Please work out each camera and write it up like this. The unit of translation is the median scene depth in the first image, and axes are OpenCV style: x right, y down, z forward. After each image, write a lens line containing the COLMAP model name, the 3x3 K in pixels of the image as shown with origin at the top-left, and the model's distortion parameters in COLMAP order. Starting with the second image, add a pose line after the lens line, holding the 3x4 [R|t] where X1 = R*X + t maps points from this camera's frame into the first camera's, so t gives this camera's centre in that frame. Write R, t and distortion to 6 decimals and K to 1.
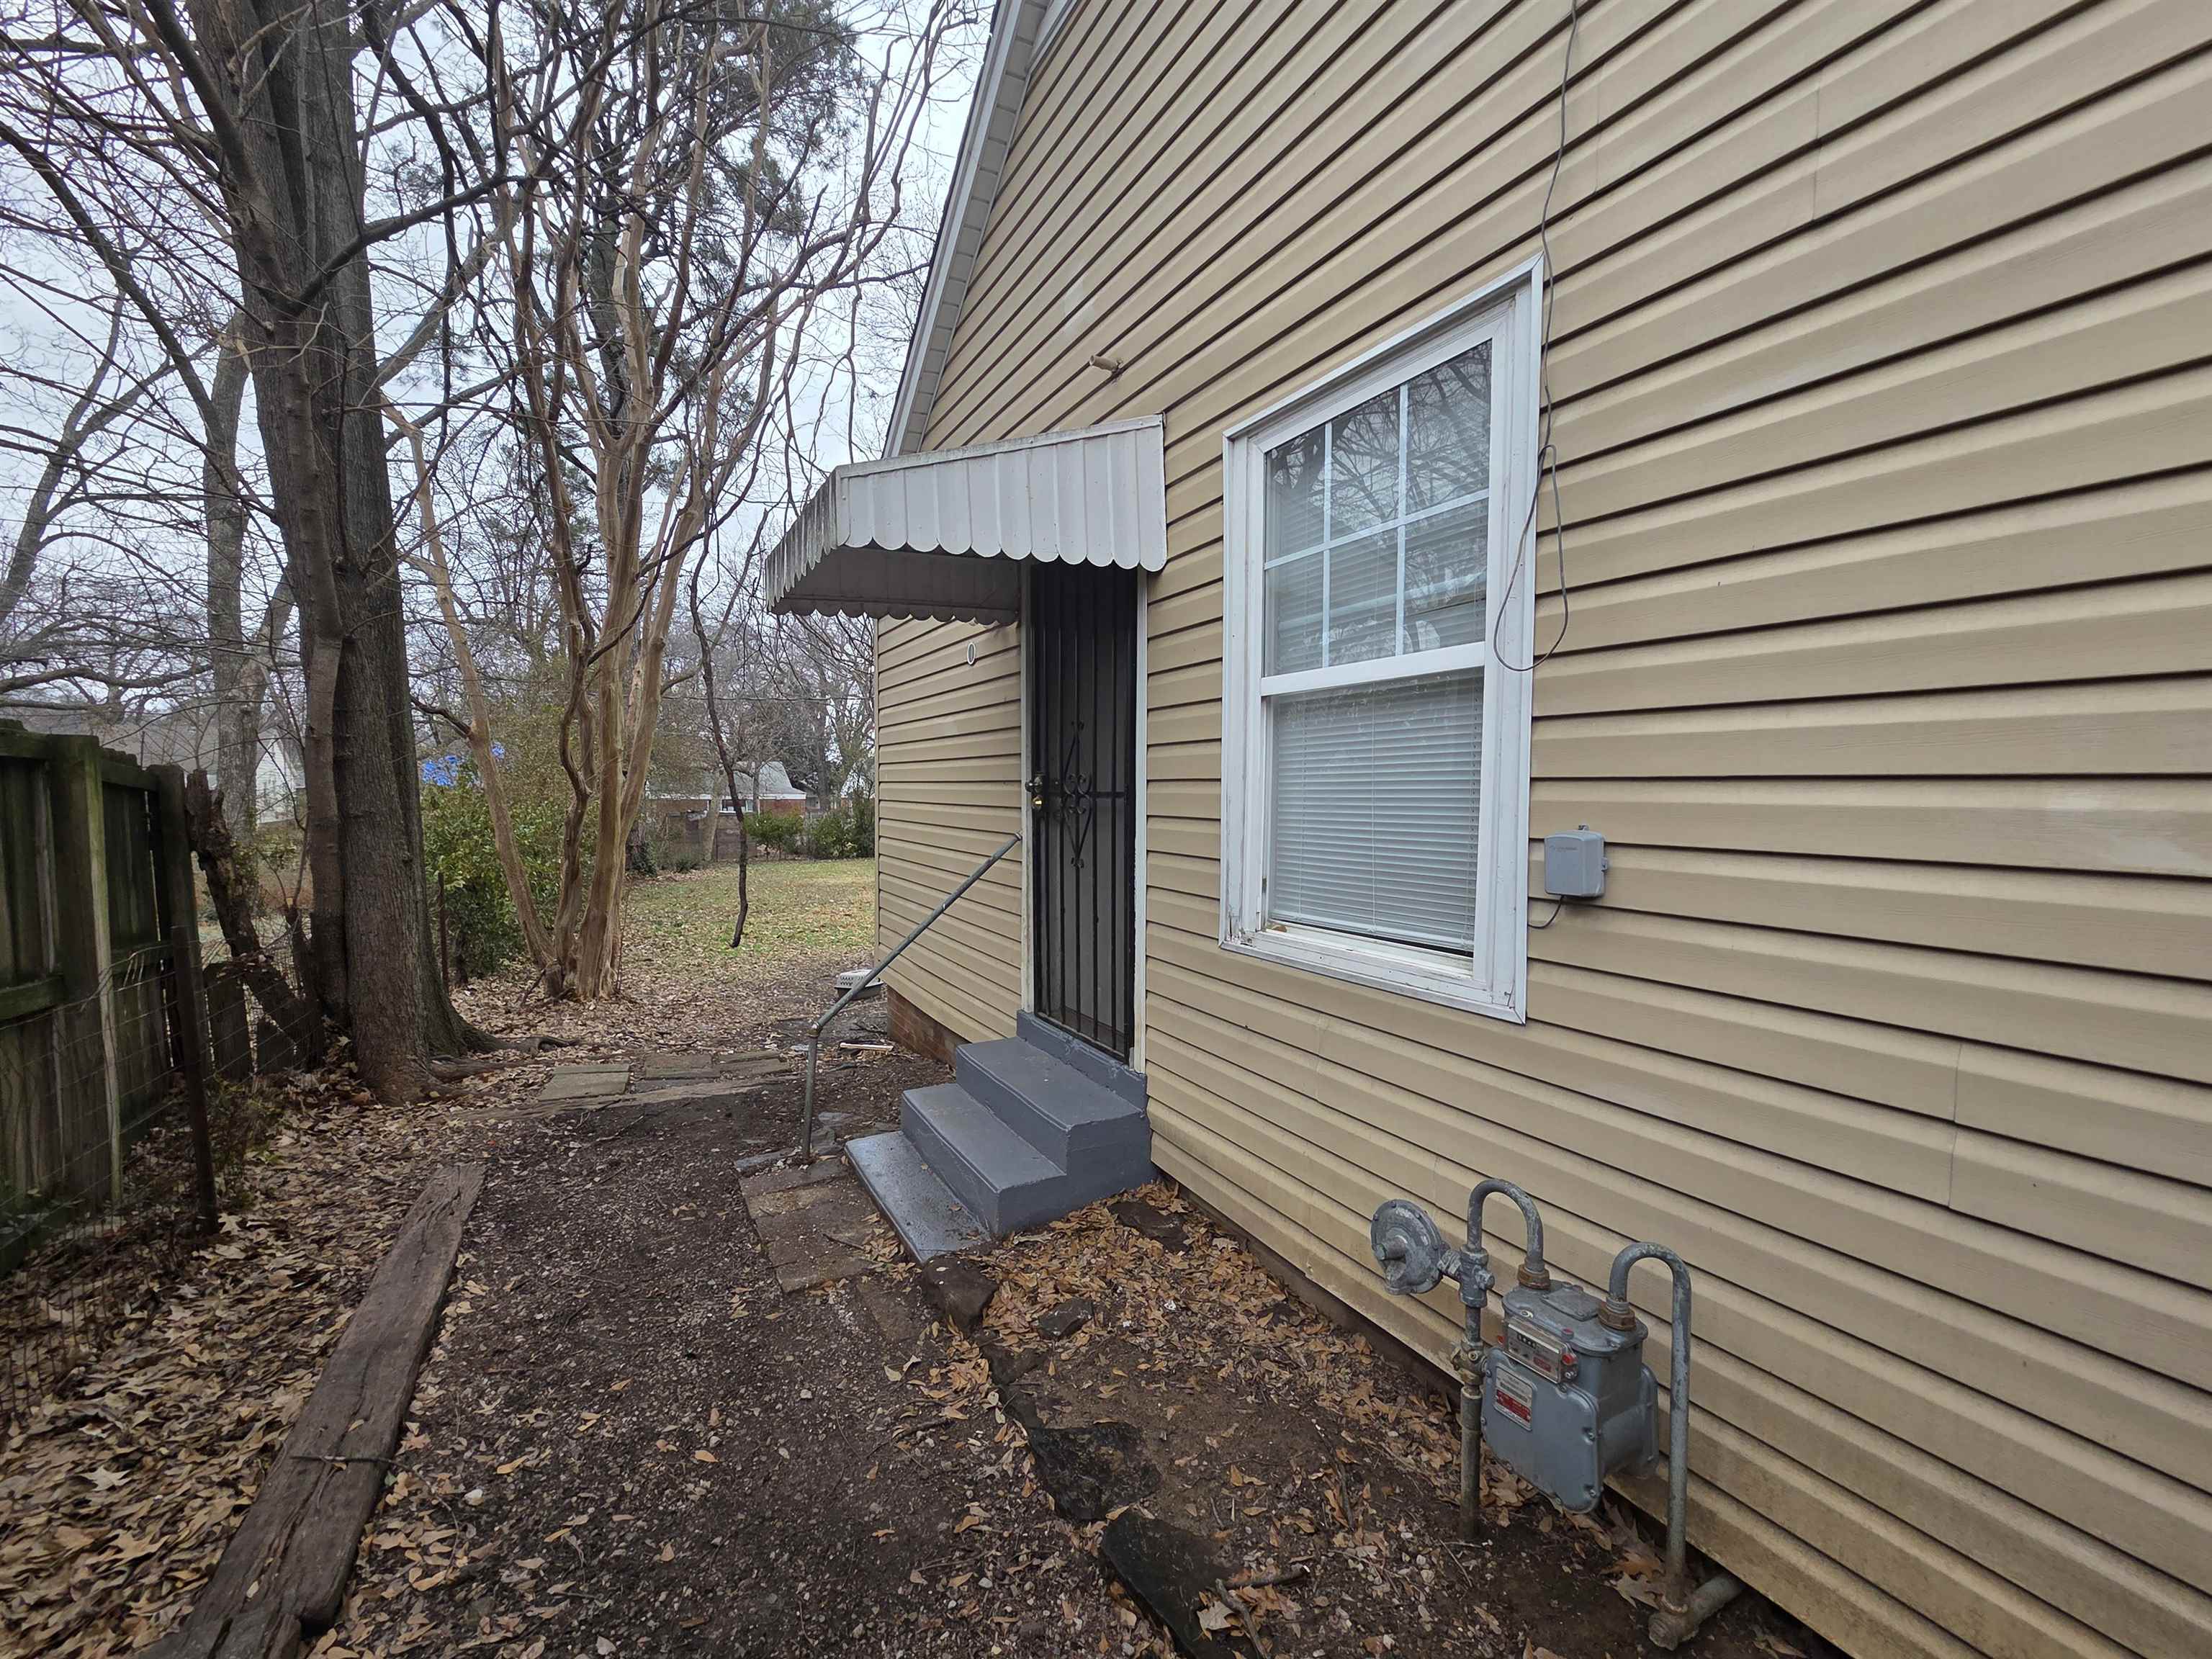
lens RADIAL K [[896.5, 0, 1104.9], [0, 896.5, 833.3], [0, 0, 1]] dist [0.003773, 0.000875]
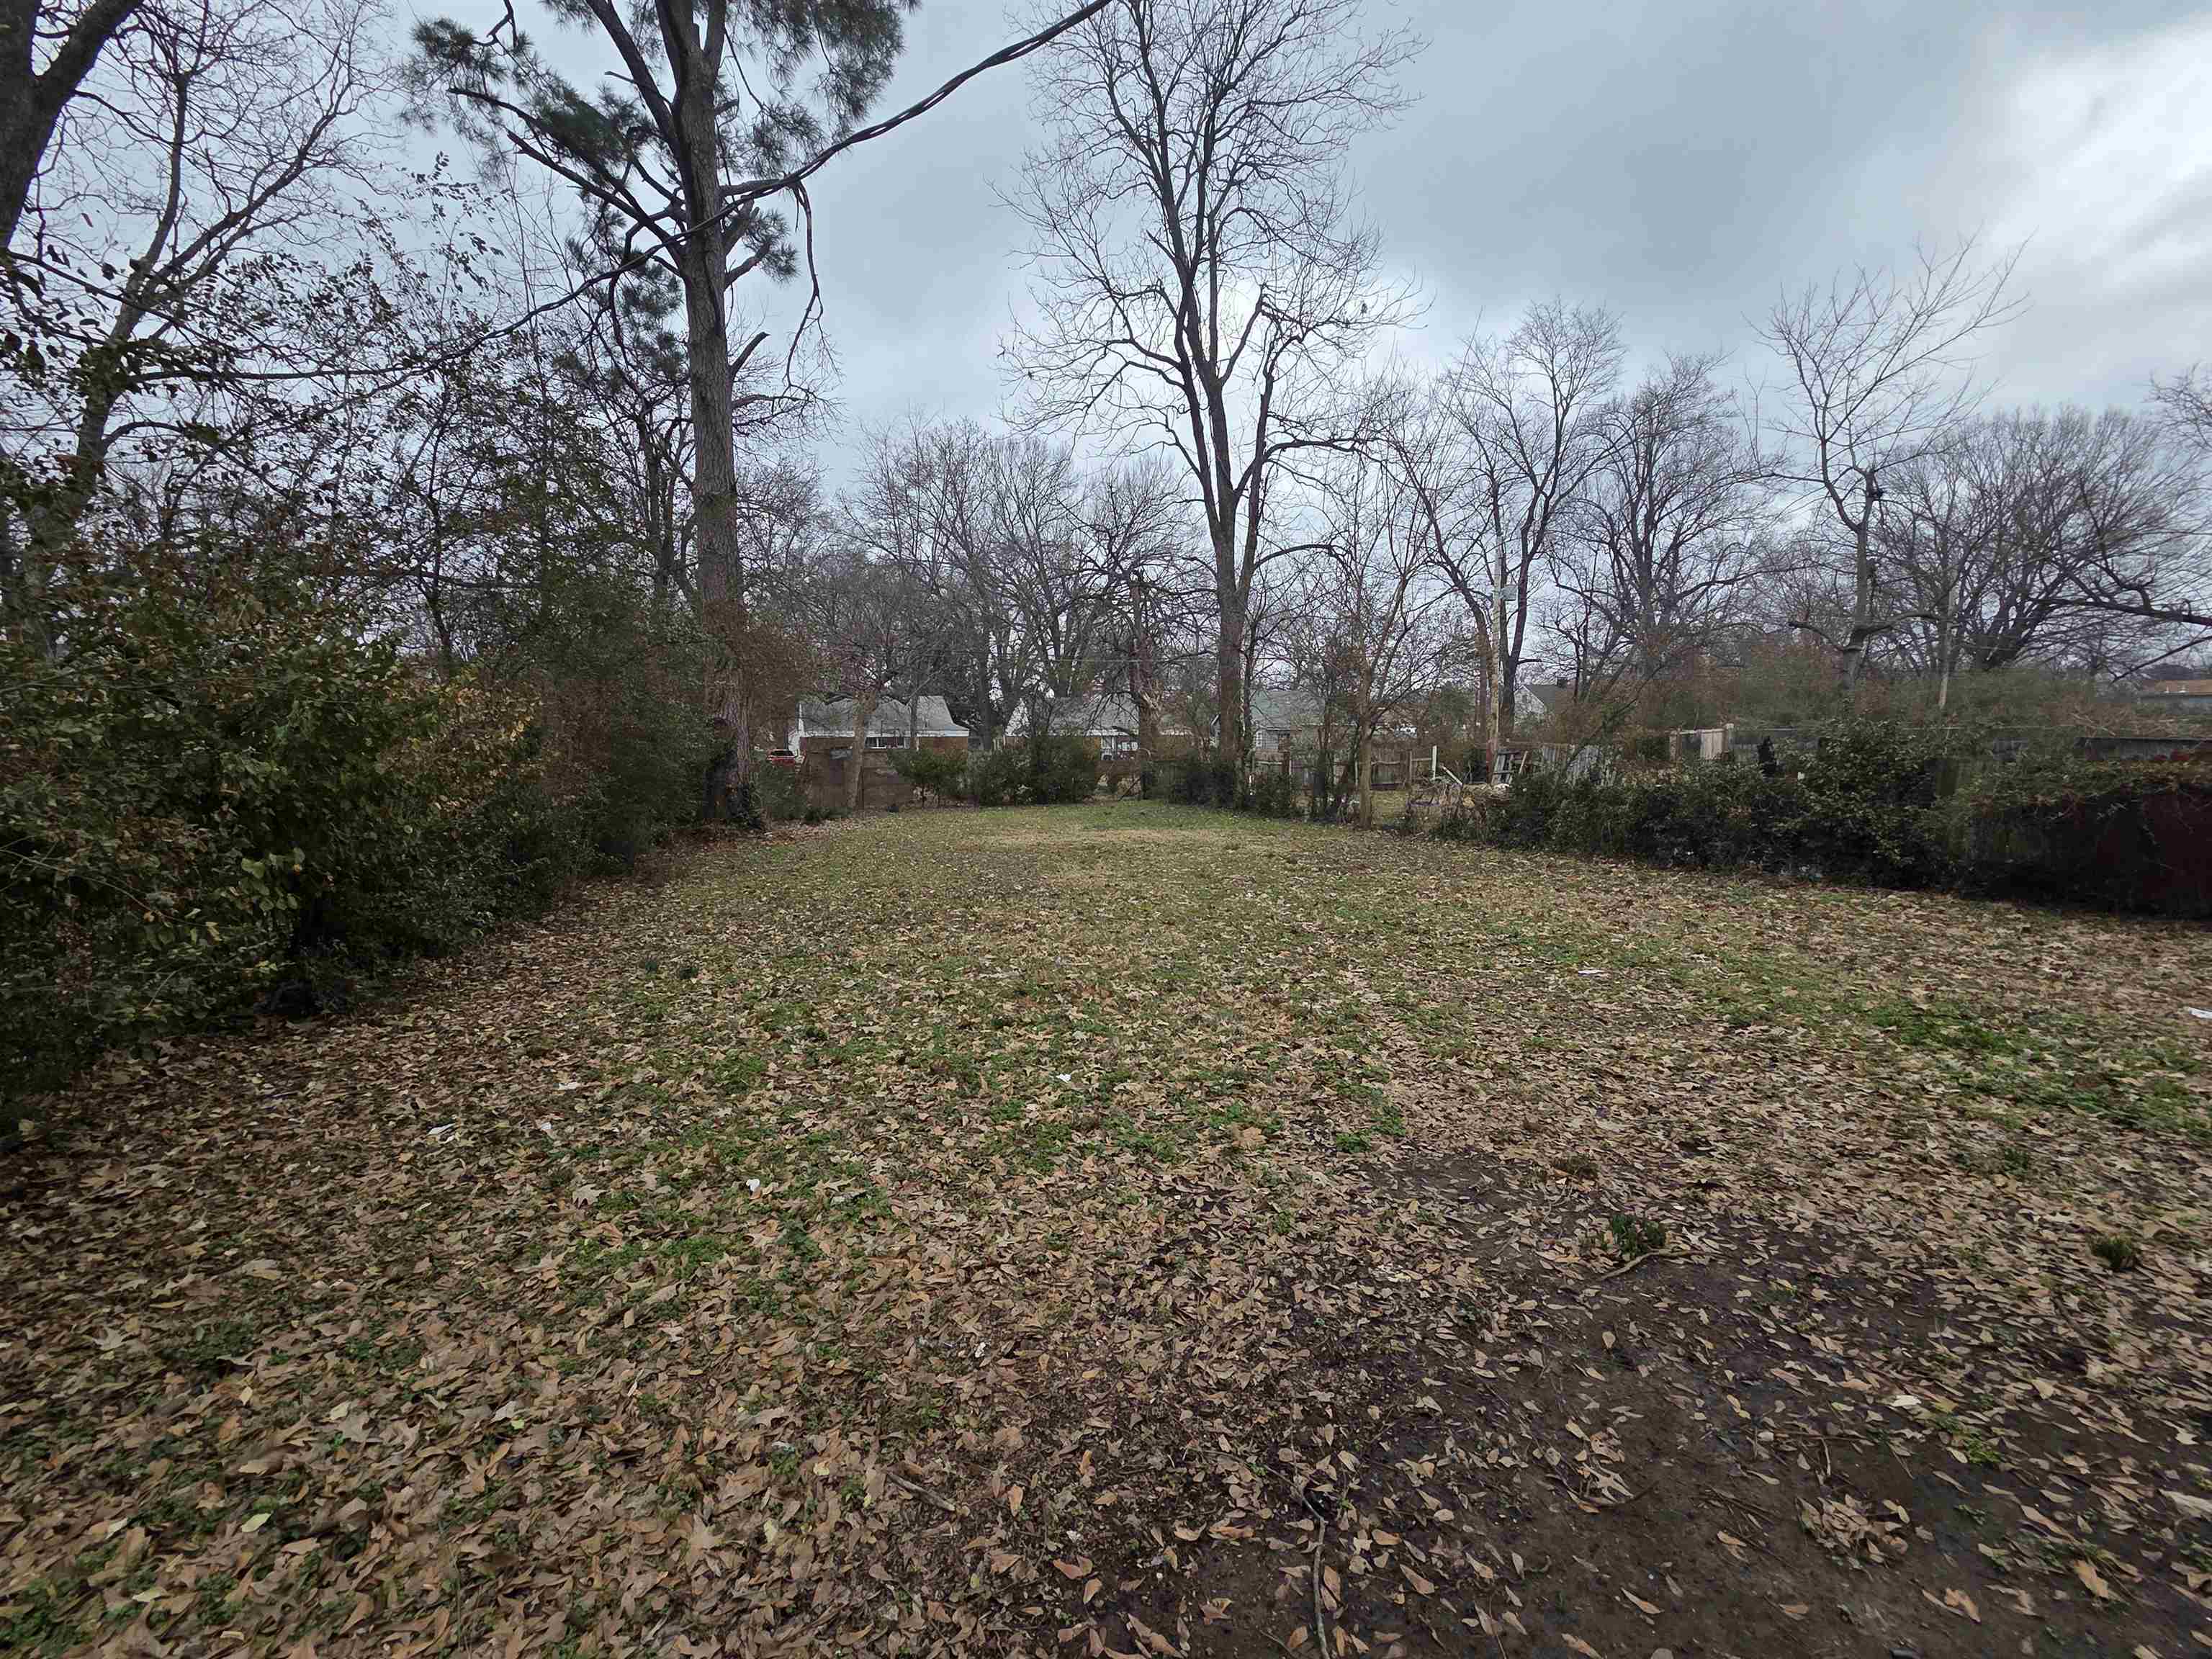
lens RADIAL K [[896.5, 0, 1104.9], [0, 896.5, 833.3], [0, 0, 1]] dist [0.003773, 0.000875]
pose [[0.985348, 0.009314, -0.170302, -0.064317], [0.001325, 0.998060, 0.062248, 0.003081], [0.170551, -0.061561, 0.983424, 0.190796]]
